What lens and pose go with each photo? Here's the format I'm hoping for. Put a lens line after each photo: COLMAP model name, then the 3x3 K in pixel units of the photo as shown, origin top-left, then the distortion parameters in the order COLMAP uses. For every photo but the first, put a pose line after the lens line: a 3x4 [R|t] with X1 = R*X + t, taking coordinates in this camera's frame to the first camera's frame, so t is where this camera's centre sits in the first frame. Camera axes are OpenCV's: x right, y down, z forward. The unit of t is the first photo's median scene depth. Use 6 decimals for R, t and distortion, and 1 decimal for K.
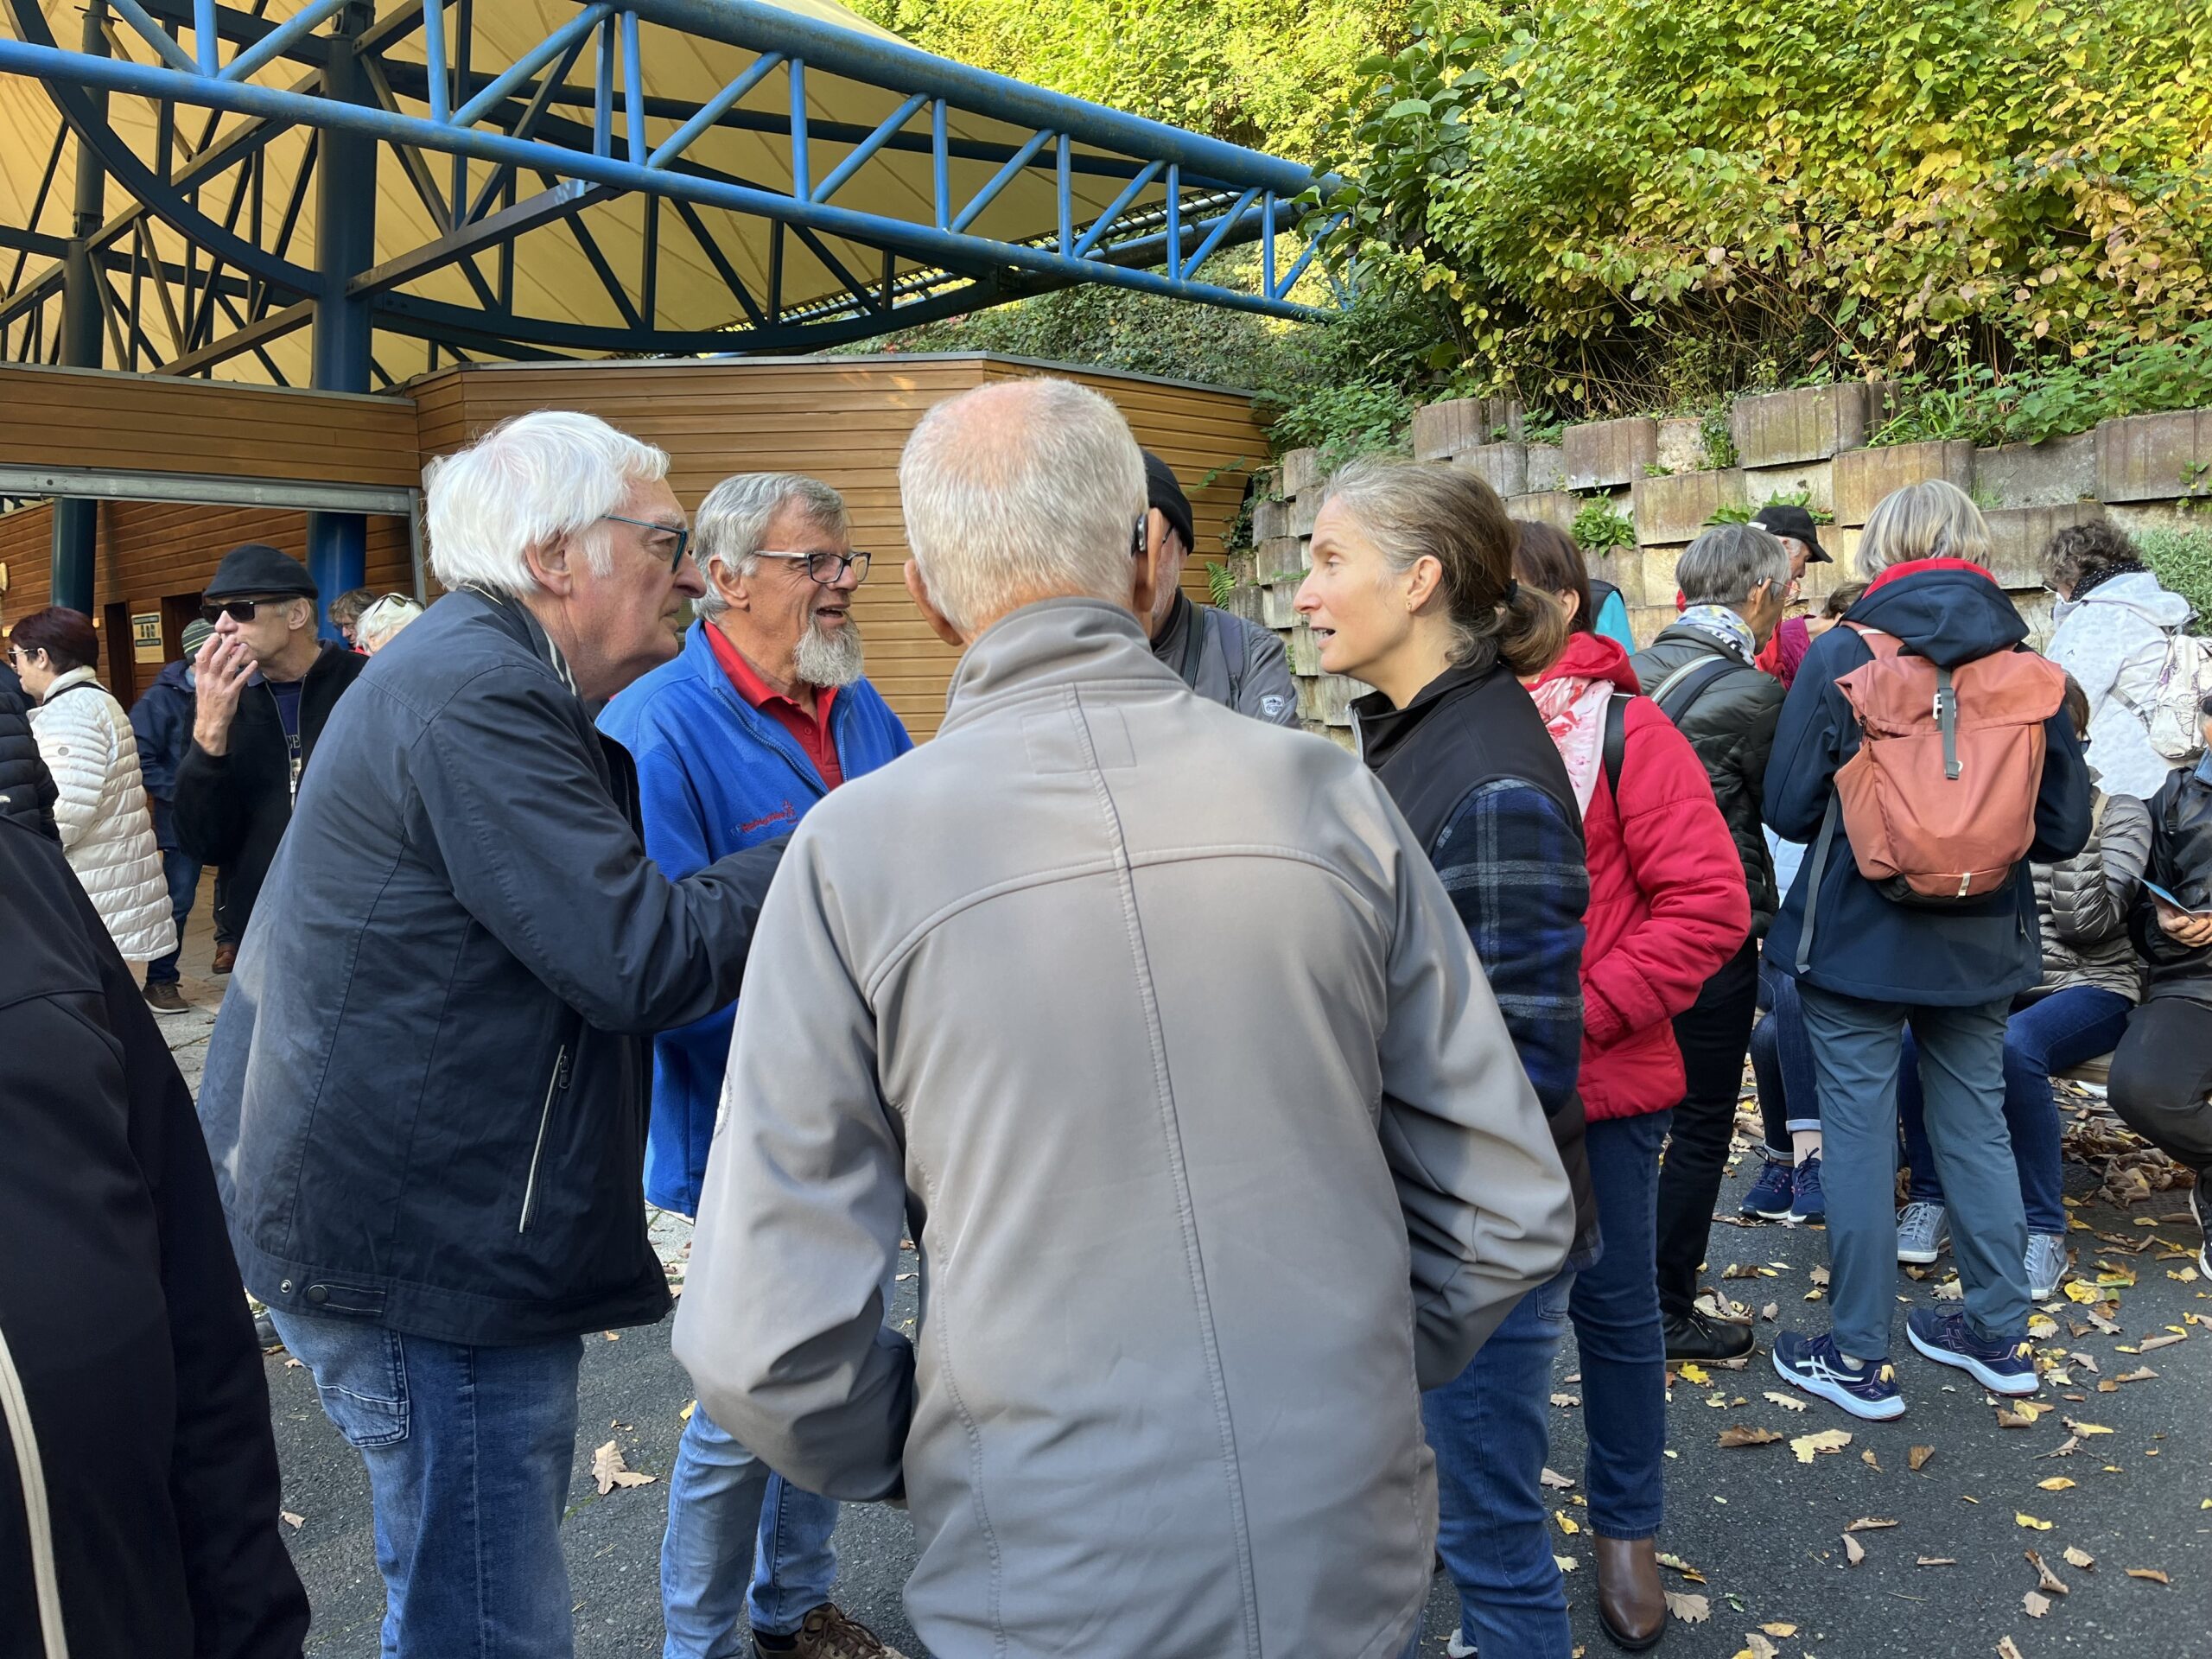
lens RADIAL K [[1680.9, 0, 1090.3], [0, 1680.9, 841.0], [0, 0, 1]] dist [0.031882, -0.024183]
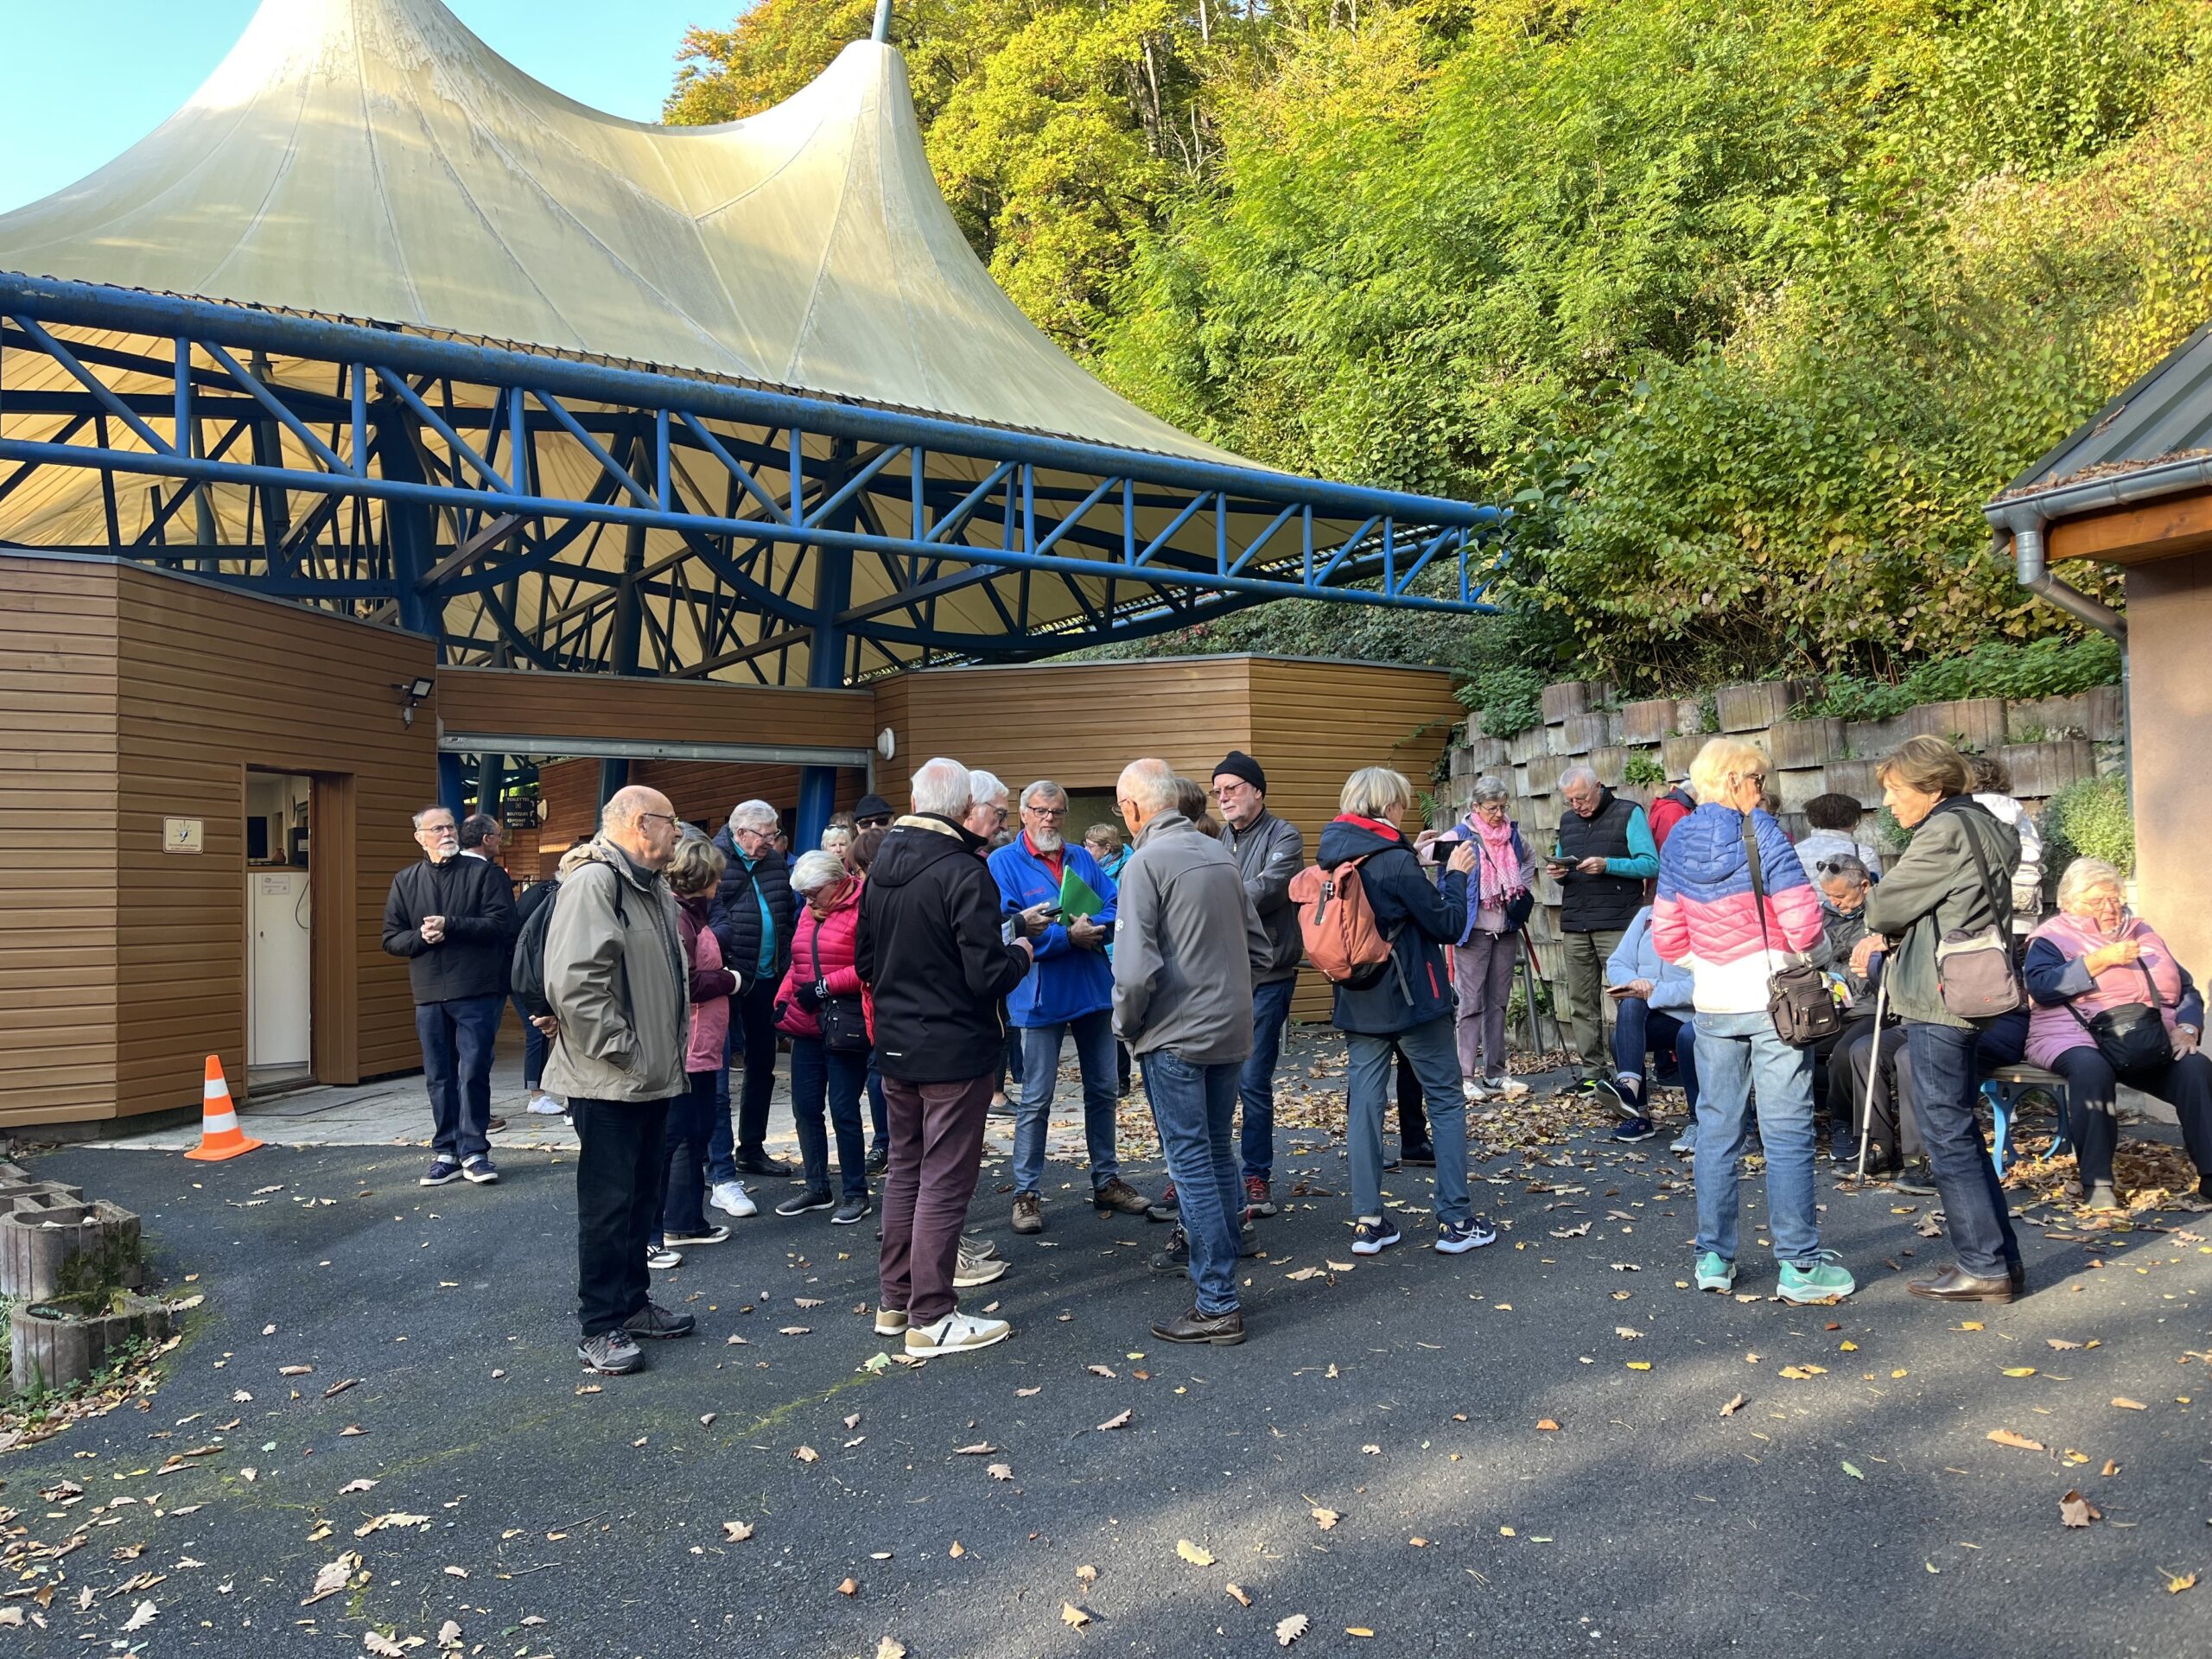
lens RADIAL K [[1680.9, 0, 1106.2], [0, 1680.9, 826.2], [0, 0, 1]] dist [0.031882, -0.024183]
pose [[0.984000, -0.005459, -0.178082, 0.081223], [-0.019673, 0.990089, -0.139059, 0.071533], [0.177077, 0.140337, 0.974140, -0.468958]]
